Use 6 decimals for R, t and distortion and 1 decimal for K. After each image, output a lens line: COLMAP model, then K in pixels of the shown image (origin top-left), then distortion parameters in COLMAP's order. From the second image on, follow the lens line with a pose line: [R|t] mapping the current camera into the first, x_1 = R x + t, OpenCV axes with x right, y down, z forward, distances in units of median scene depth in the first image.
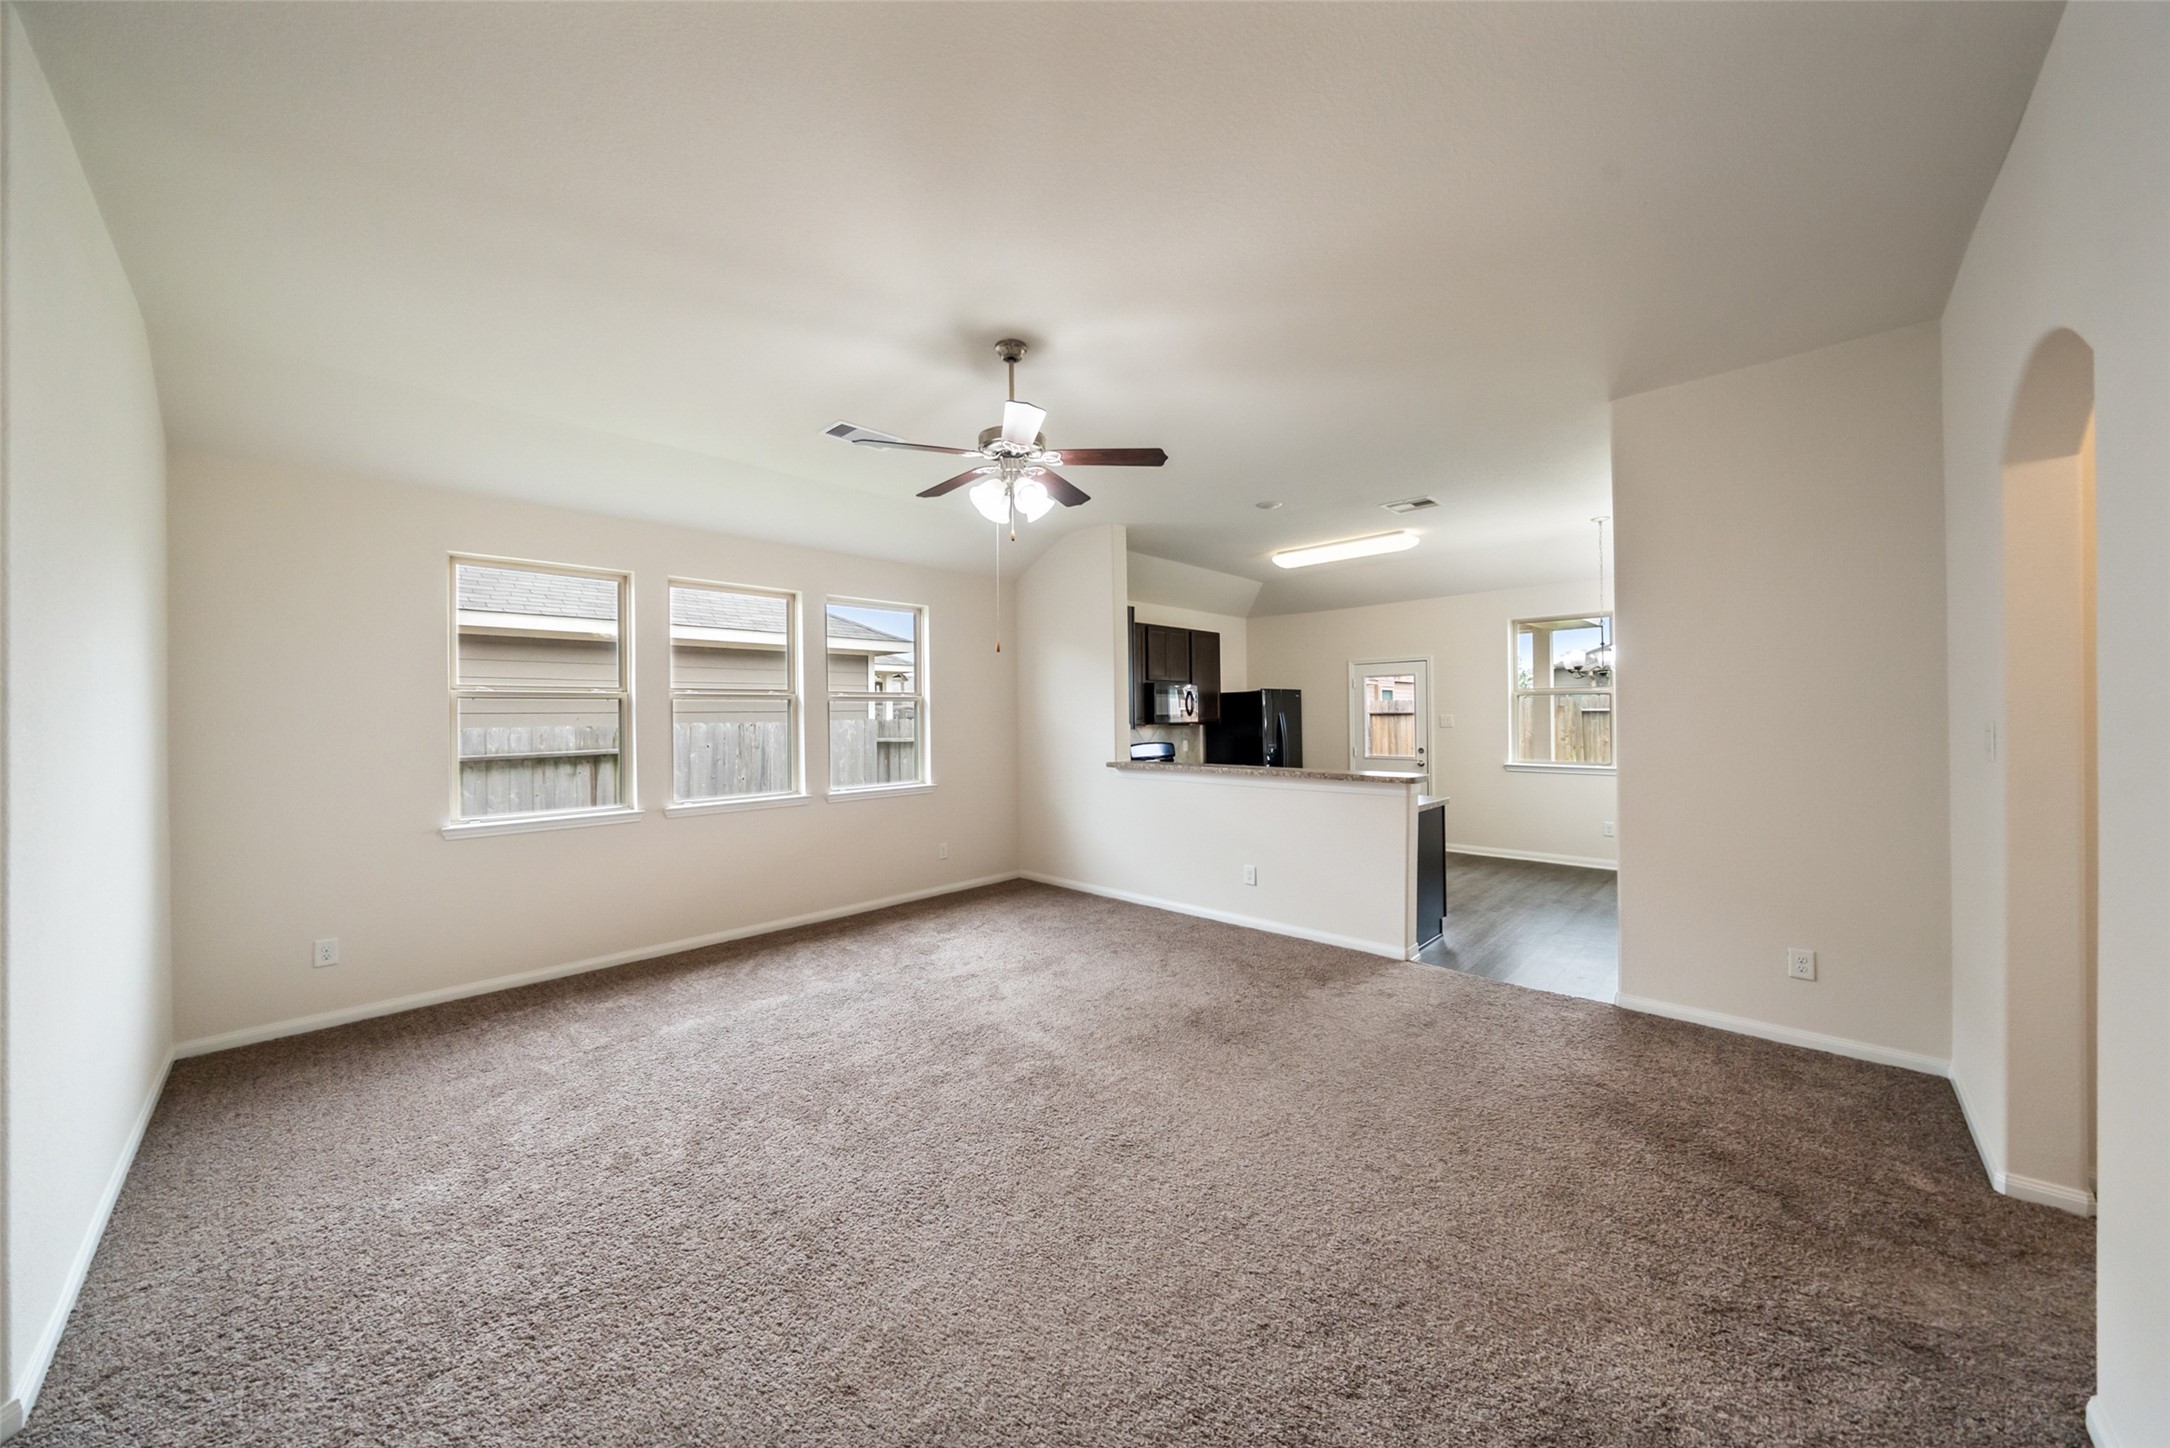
lens RADIAL K [[753.6, 0, 1092.8], [0, 753.6, 714.0], [0, 0, 1]] dist [-0.000514, 0.000108]
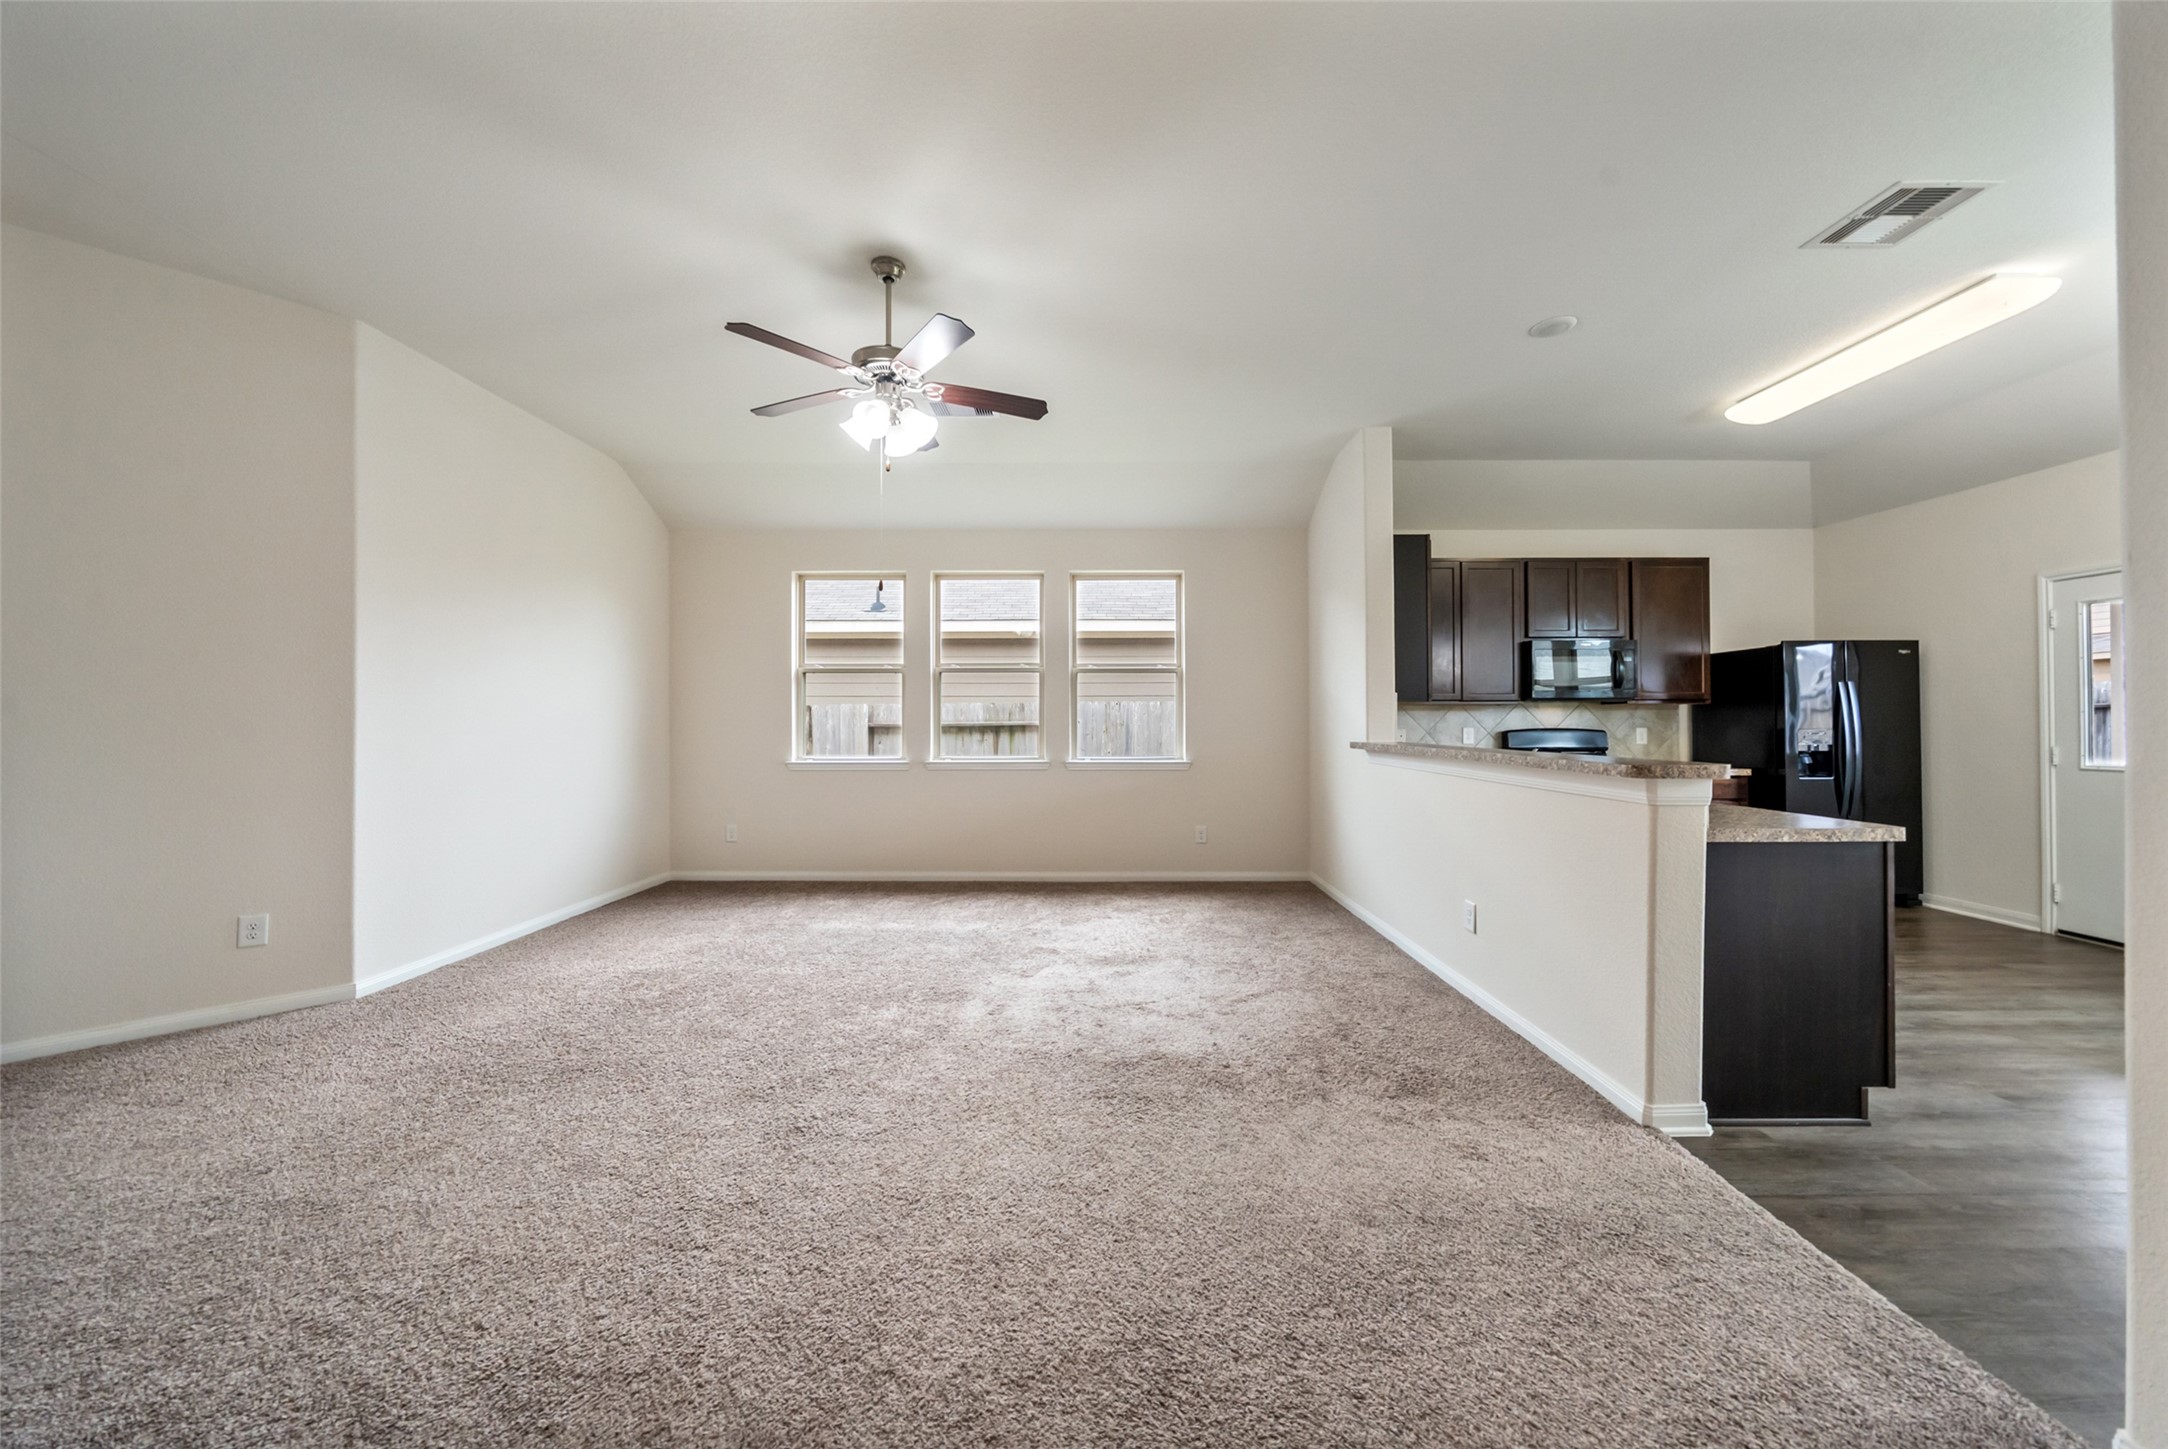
lens RADIAL K [[750.0, 0, 1086.2], [0, 750.0, 721.2], [0, 0, 1]] dist [-0.006470, 0.000168]
pose [[0.680176, 0.009982, -0.732980, 0.448324], [-0.005577, 0.999949, 0.008443, 0.043738], [0.733027, -0.001654, 0.680197, 0.324387]]
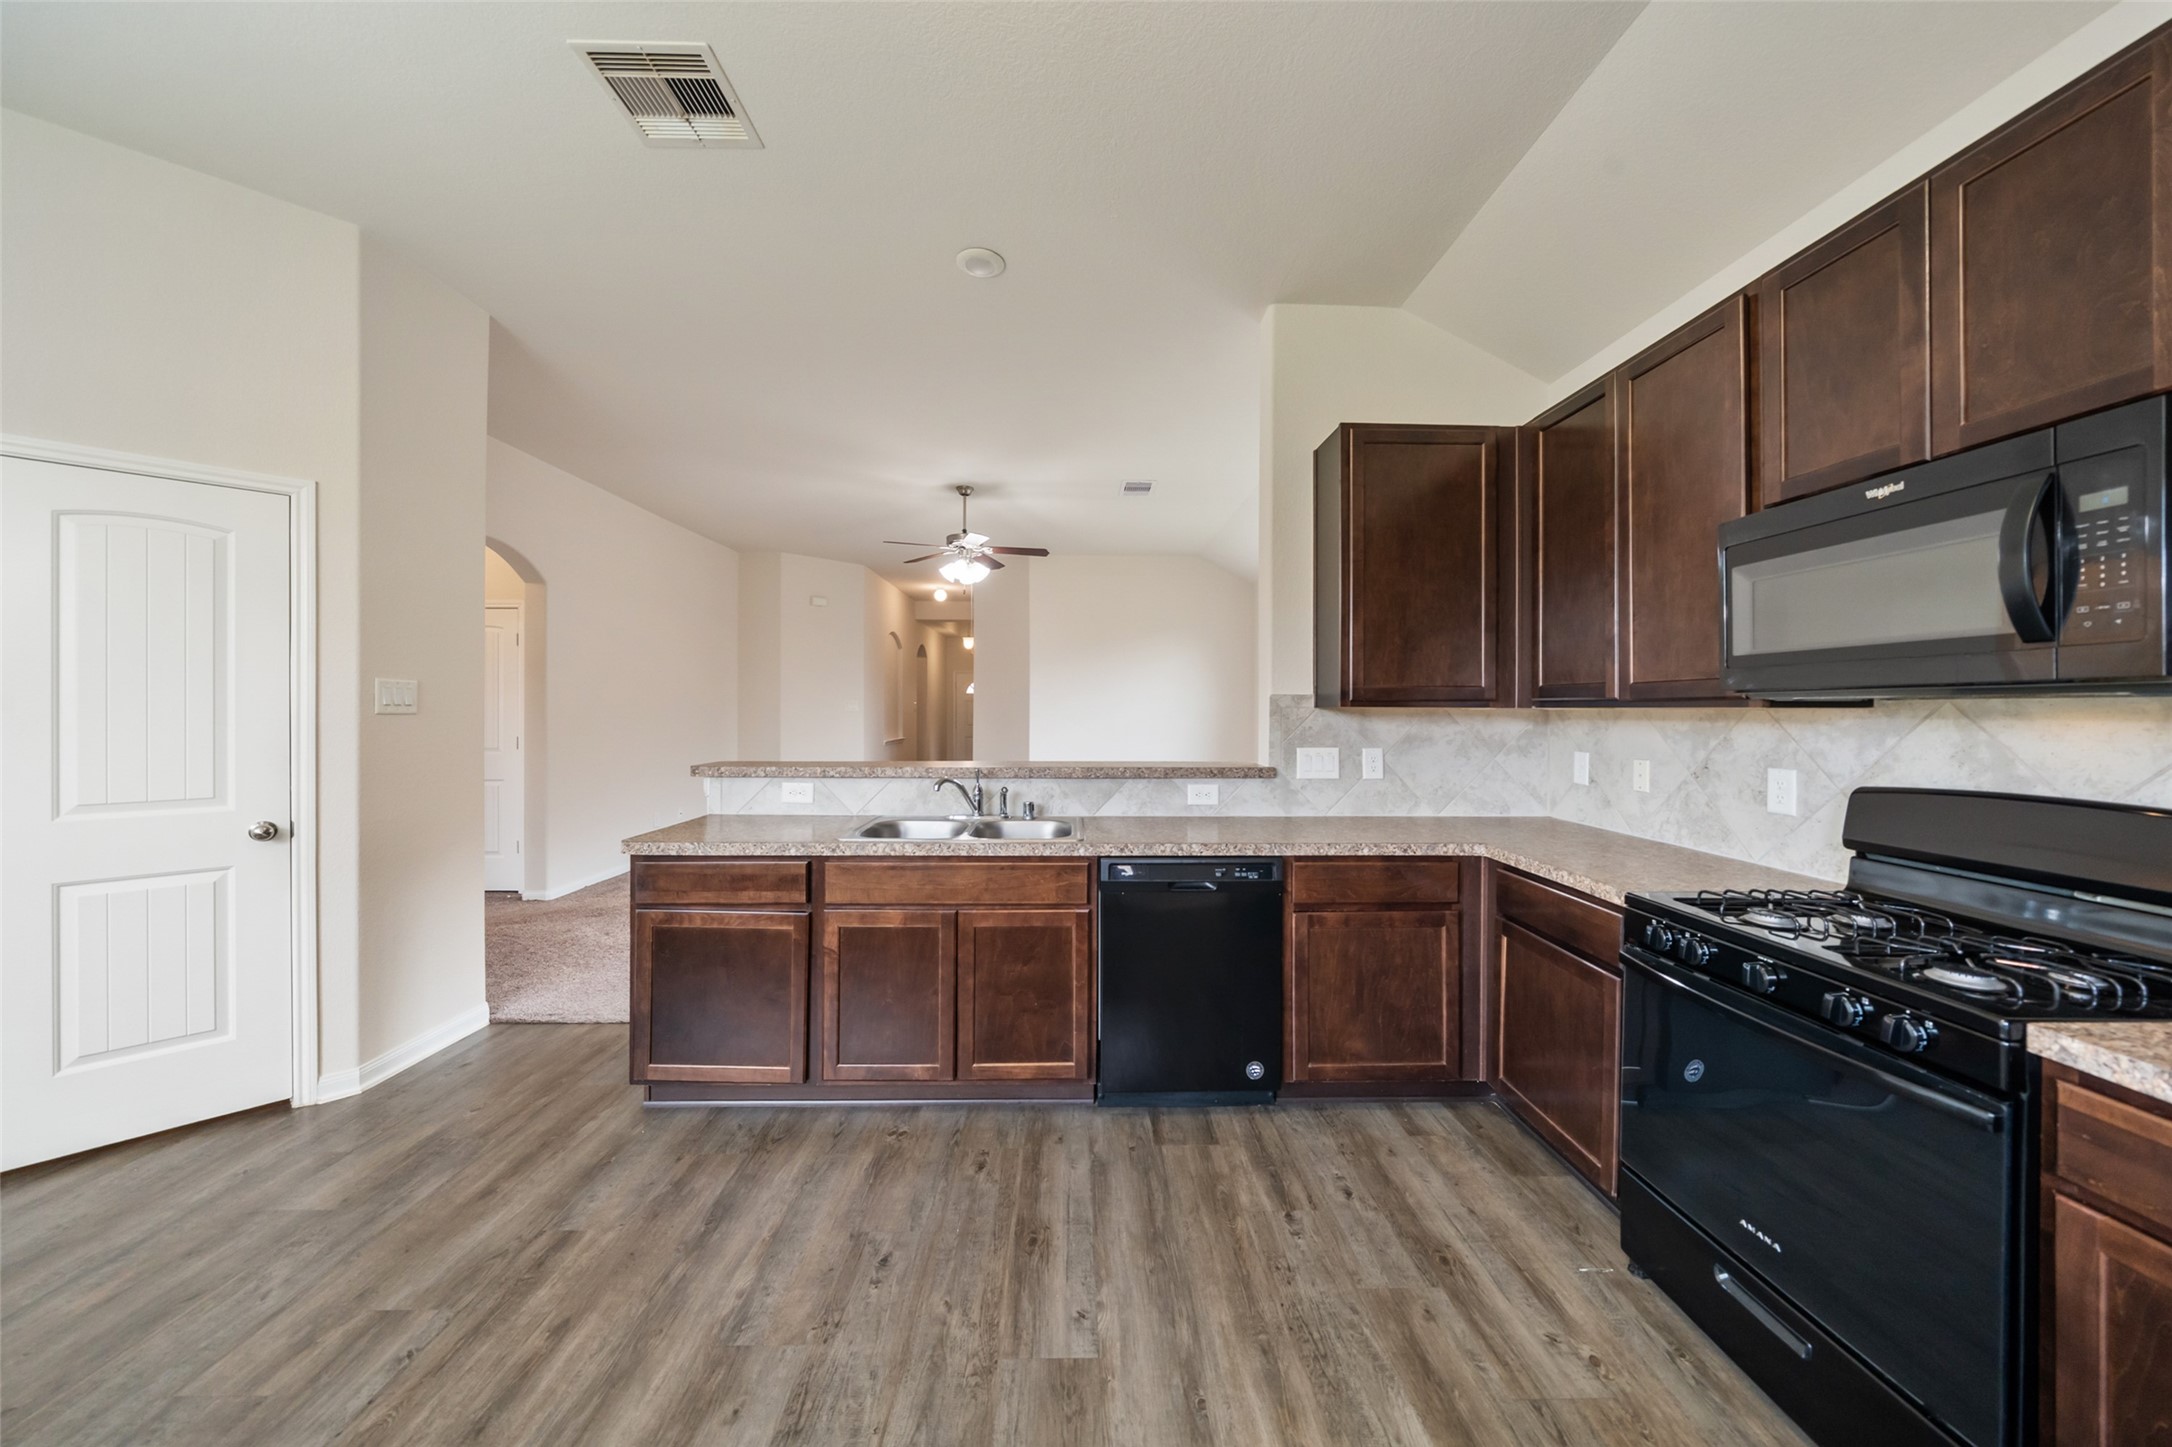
lens RADIAL K [[751.2, 0, 1082.9], [0, 751.2, 711.8], [0, 0, 1]] dist [-0.006020, 0.000114]
pose [[-0.714294, 0.012644, -0.699732, 0.573573], [0.006993, 0.999916, 0.010929, 0.021274], [0.699811, 0.002913, -0.714322, 1.488644]]
